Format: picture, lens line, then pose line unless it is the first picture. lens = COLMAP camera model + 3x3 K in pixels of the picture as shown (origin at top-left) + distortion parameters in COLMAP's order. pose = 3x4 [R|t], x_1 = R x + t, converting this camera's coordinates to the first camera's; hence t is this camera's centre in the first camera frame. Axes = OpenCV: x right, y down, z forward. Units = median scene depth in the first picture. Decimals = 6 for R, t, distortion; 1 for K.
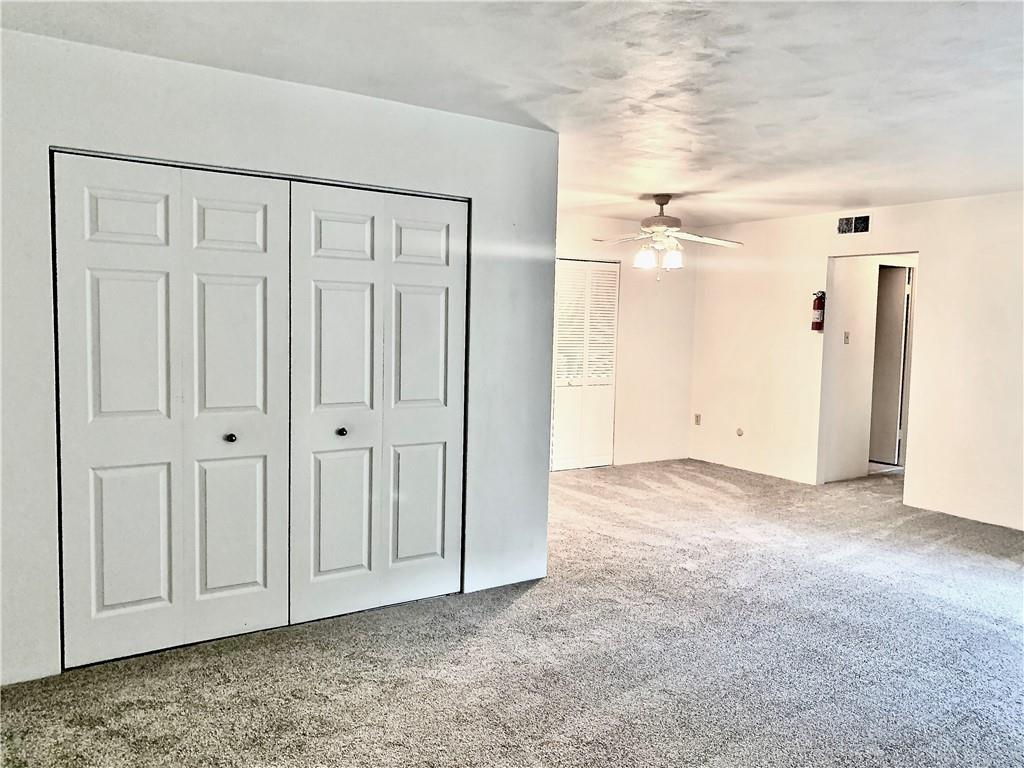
lens RADIAL K [[802.5, 0, 512.0], [0, 802.5, 384.0], [0, 0, 1]] dist [0.004648, -0.002445]
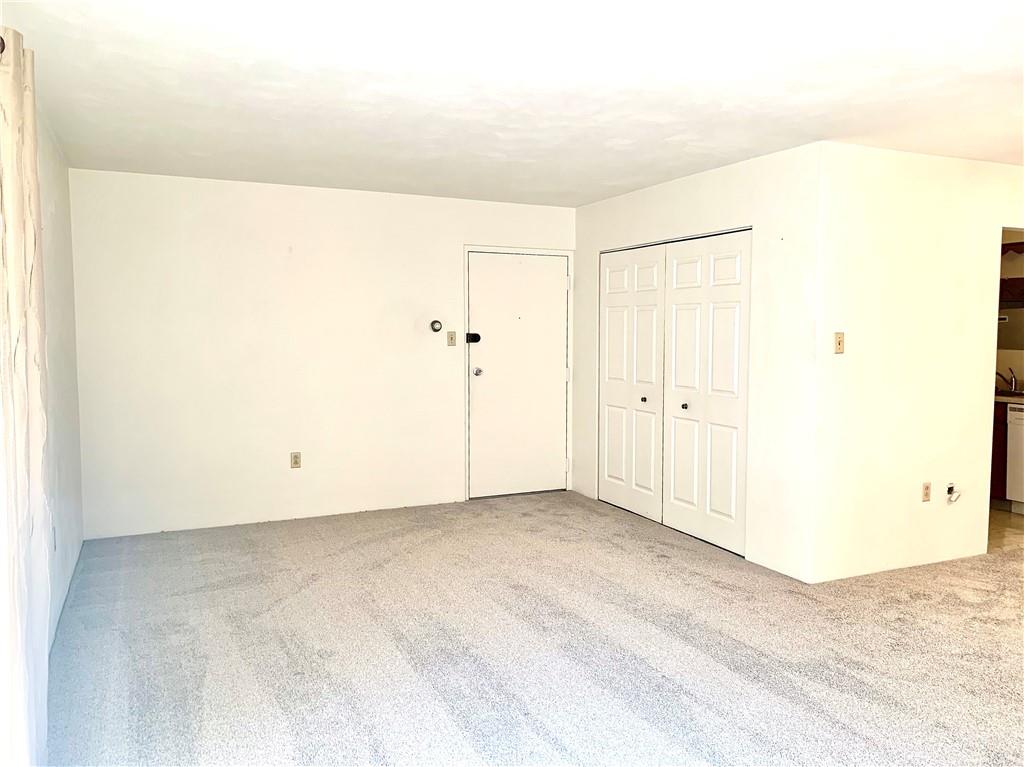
lens RADIAL K [[802.5, 0, 512.0], [0, 802.5, 383.5], [0, 0, 1]] dist [0.004648, -0.002445]
pose [[-0.169029, 0.040930, -0.984761, 0.759658], [-0.090948, 0.994227, 0.056934, -0.021601], [0.981406, 0.099185, -0.164330, 0.542943]]
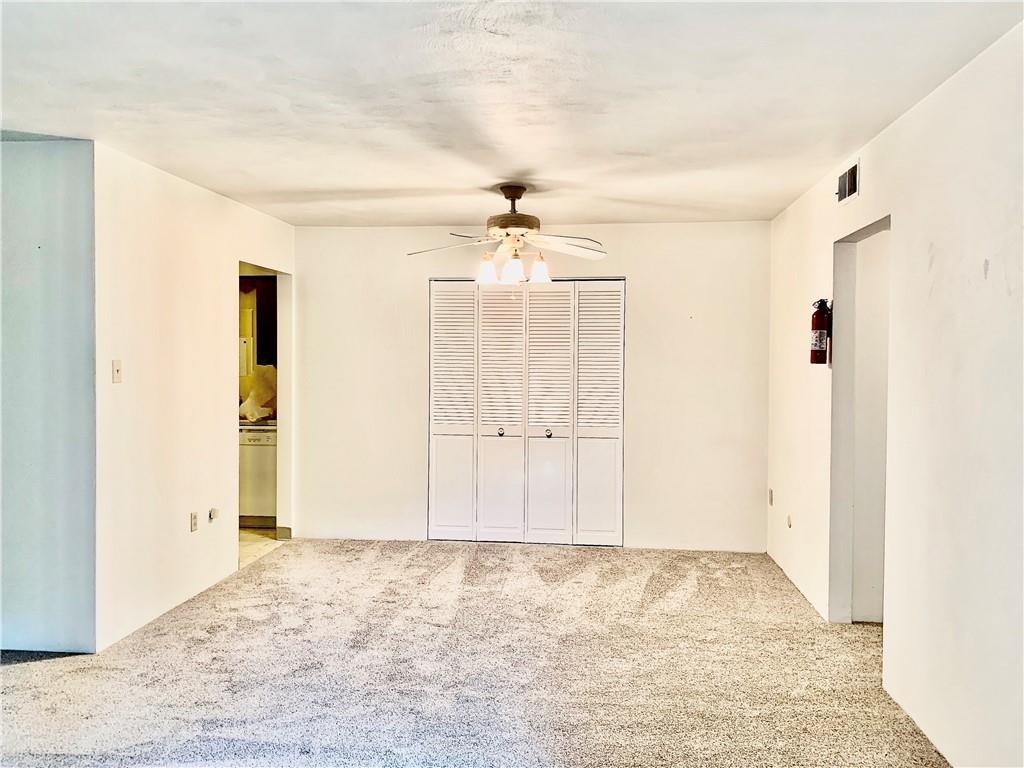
lens RADIAL K [[802.5, 0, 512.0], [0, 802.5, 384.0], [0, 0, 1]] dist [0.004648, -0.002445]
pose [[0.762366, 0.002677, -0.647141, 0.669776], [-0.037823, 0.998466, -0.040427, -0.020990], [0.646040, 0.055297, 0.761298, 0.440349]]
